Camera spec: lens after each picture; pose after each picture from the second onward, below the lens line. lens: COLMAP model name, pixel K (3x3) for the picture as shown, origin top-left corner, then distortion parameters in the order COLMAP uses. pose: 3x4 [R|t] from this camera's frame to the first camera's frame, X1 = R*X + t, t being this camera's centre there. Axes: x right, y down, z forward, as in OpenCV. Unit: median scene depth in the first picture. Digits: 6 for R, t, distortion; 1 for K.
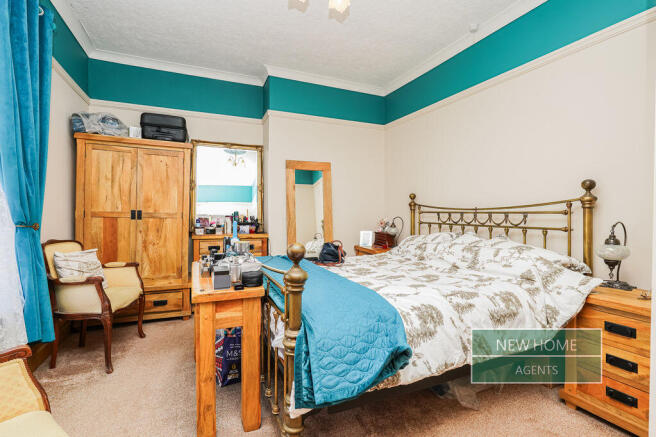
lens RADIAL K [[306.2, 0, 328.7], [0, 306.2, 209.6], [0, 0, 1]] dist [0.001922, 0.000551]
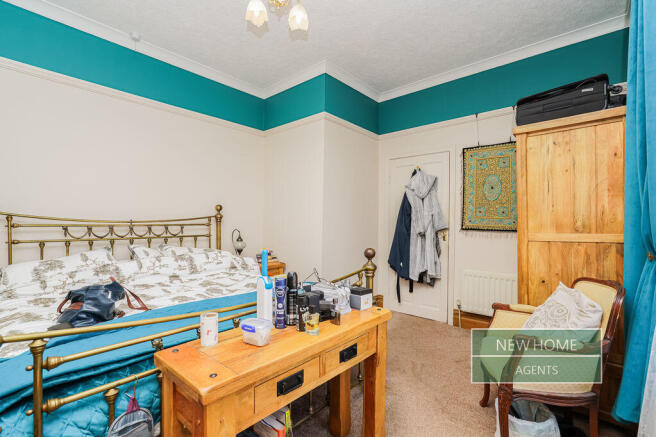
lens RADIAL K [[299.1, 0, 328.0], [0, 299.1, 218.5], [0, 0, 1]] dist [-0.003373, 0.000124]
pose [[-0.413399, 0.007703, 0.910517, -0.752538], [-0.010139, 0.999863, -0.013062, -0.006510], [-0.910493, -0.014631, -0.413265, 0.958932]]
